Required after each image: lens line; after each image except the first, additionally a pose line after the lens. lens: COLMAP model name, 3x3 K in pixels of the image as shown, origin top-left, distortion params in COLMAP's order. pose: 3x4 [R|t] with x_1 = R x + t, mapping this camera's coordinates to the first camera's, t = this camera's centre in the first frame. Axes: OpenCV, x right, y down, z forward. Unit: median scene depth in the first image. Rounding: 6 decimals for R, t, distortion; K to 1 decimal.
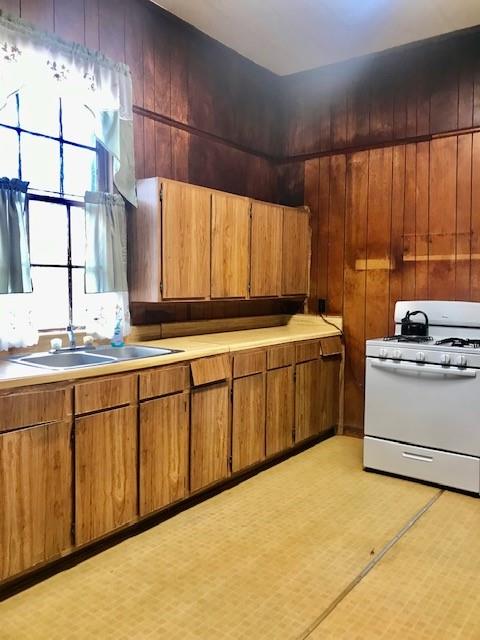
lens RADIAL K [[525.3, 0, 240.4], [0, 525.3, 306.4], [0, 0, 1]] dist [-0.002493, -0.013918]
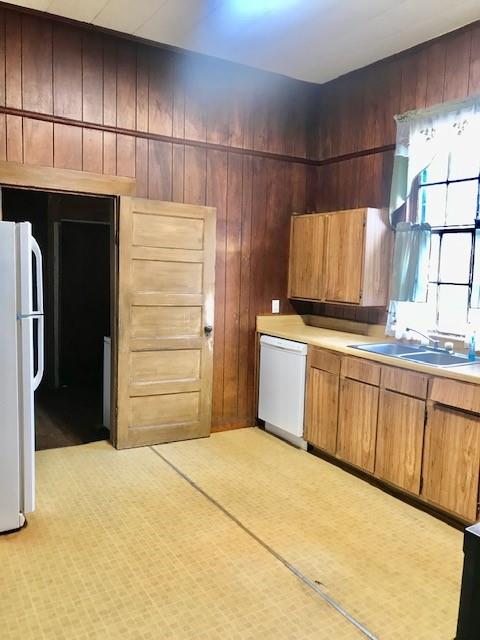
lens RADIAL K [[525.3, 0, 240.1], [0, 525.3, 319.7], [0, 0, 1]] dist [-0.002493, -0.013918]
pose [[-0.377578, 0.079665, -0.922545, 1.110218], [-0.076951, 0.990147, 0.116997, -0.110200], [0.922775, 0.115166, -0.367727, 1.112014]]
